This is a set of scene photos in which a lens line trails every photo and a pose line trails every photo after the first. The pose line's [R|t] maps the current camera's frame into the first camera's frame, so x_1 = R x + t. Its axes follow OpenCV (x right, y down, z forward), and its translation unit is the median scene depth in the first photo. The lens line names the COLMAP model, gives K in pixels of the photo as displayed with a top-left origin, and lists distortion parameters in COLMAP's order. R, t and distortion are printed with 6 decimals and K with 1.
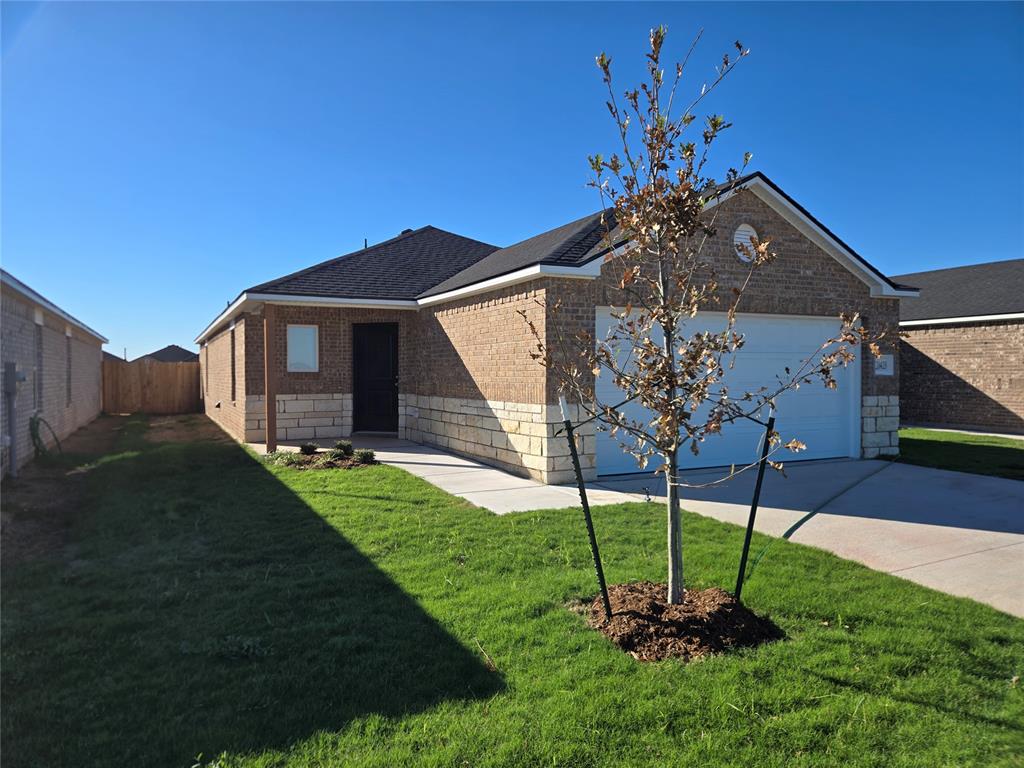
lens RADIAL K [[685.0, 0, 512.0], [0, 685.0, 382.8], [0, 0, 1]] dist [0.076885, -0.000780]
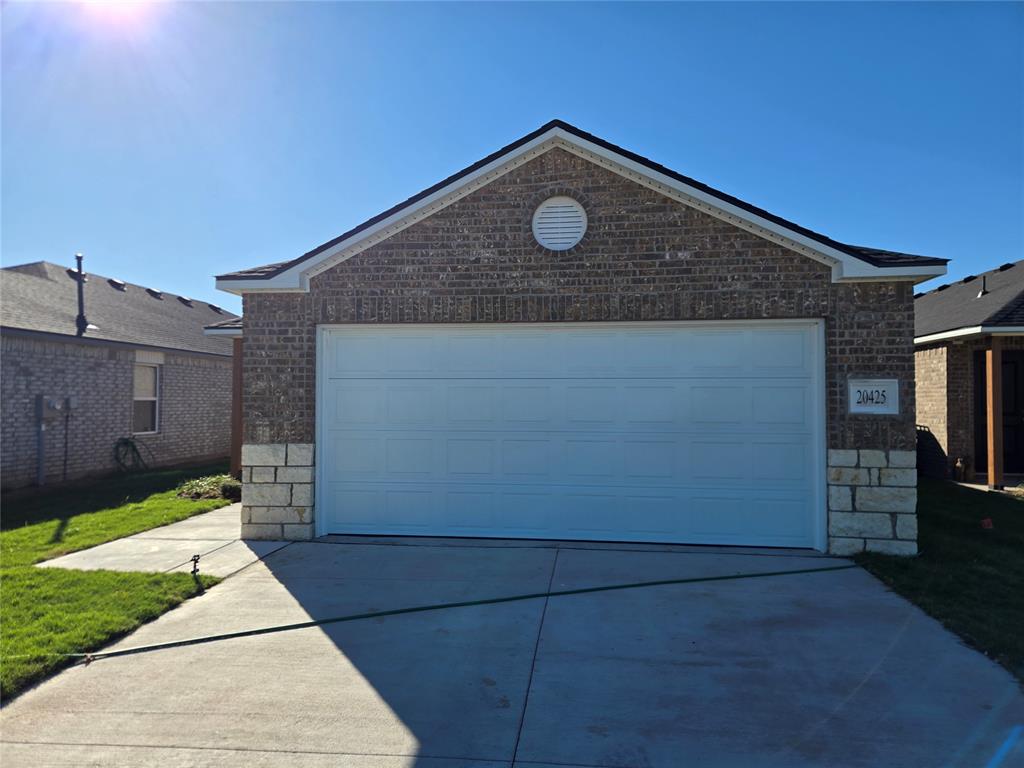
lens RADIAL K [[685.0, 0, 511.9], [0, 685.0, 386.2], [0, 0, 1]] dist [0.076885, -0.000780]
pose [[0.832627, -0.007918, -0.553777, 0.667705], [-0.012901, 0.999349, -0.033686, -0.011819], [0.553684, 0.035192, 0.831983, 0.387855]]
